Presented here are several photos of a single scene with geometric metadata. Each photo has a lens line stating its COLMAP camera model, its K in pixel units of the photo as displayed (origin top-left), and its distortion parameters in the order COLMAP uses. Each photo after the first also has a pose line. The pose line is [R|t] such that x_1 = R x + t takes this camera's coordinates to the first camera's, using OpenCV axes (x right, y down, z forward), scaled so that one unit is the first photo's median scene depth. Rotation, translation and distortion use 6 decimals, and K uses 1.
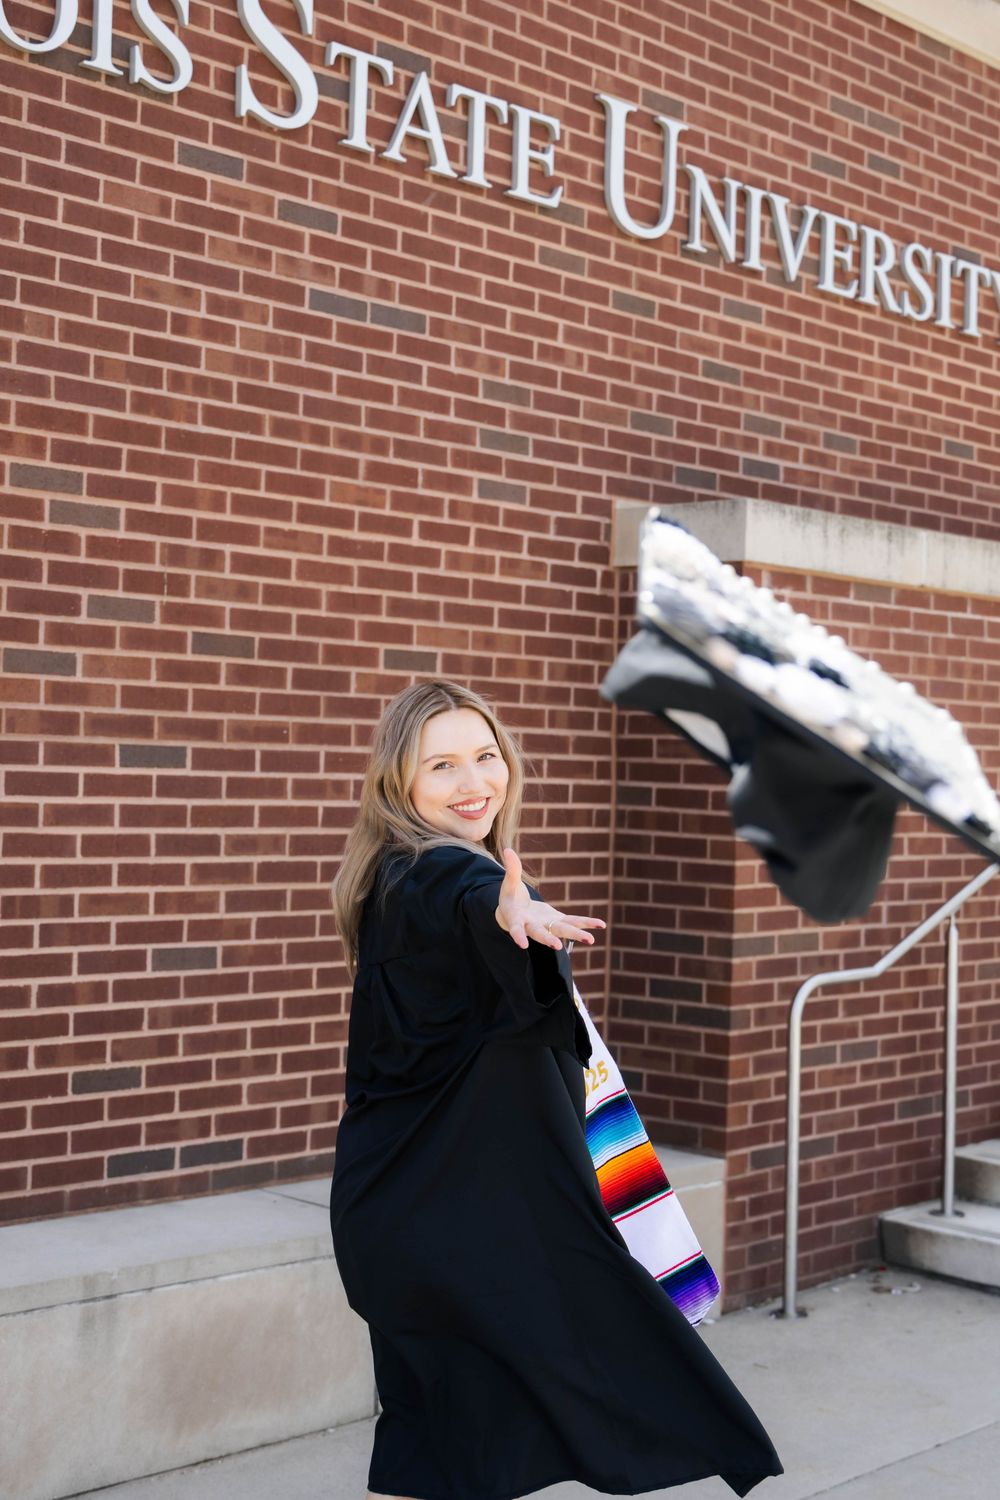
lens RADIAL K [[2113.5, 0, 500.3], [0, 2113.5, 748.1], [0, 0, 1]] dist [-0.029262, 0.000000]
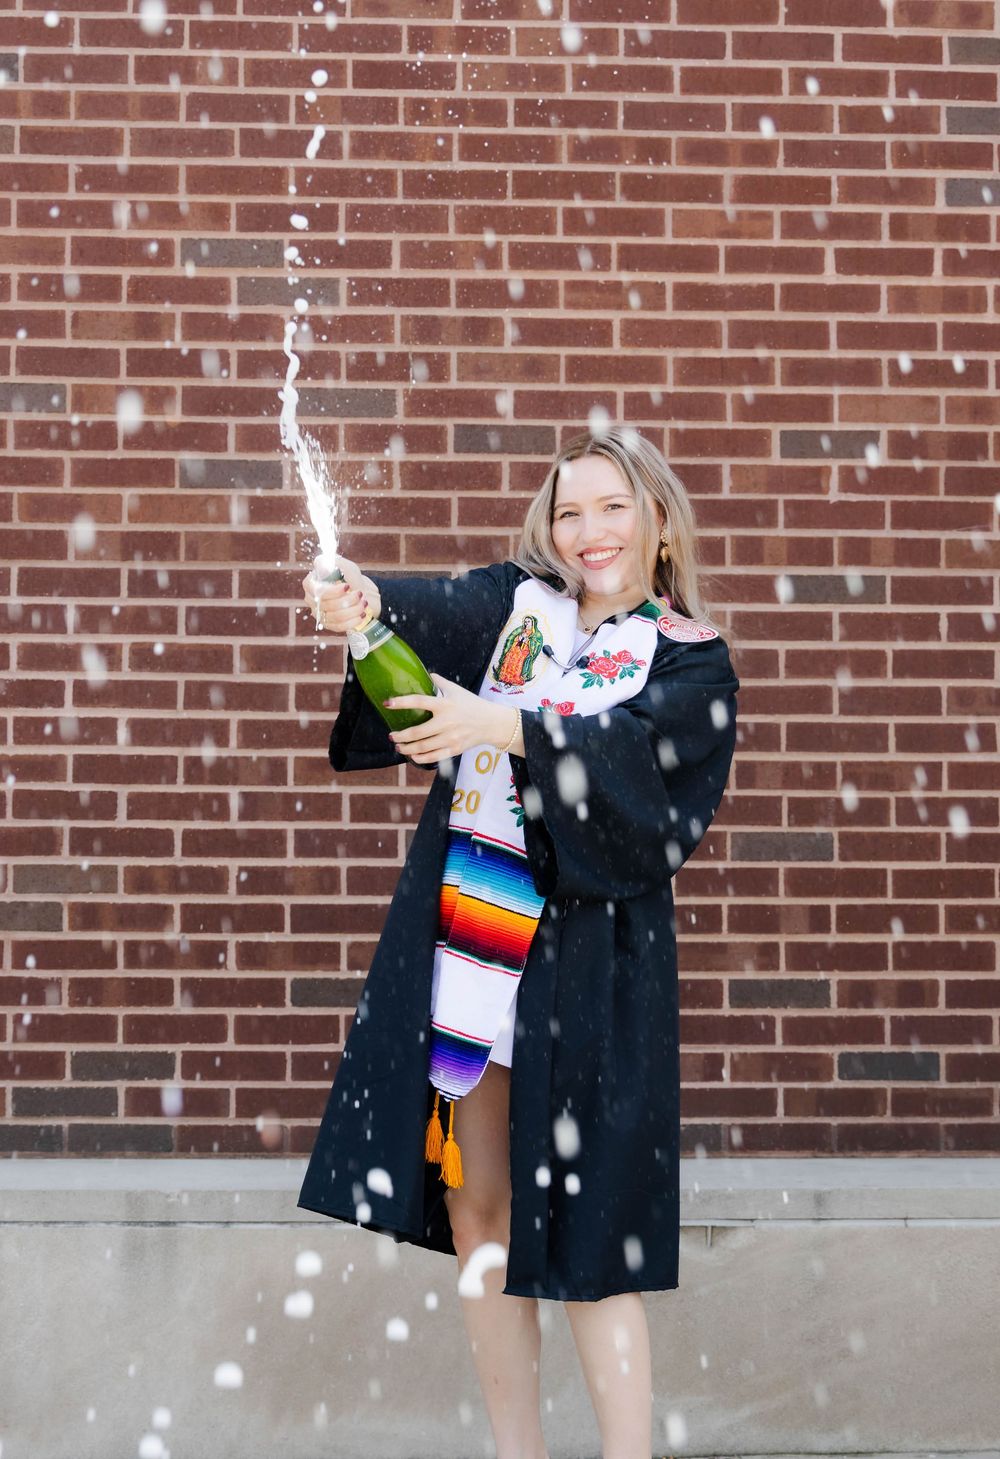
lens RADIAL K [[2917.5, 0, 499.8], [0, 2917.5, 730.8], [0, 0, 1]] dist [-0.002635, 0.000000]
pose [[0.732940, -0.057992, -0.677817, 0.591487], [0.021063, 0.997817, -0.062594, 0.125734], [0.679968, 0.031601, 0.732561, 0.226865]]
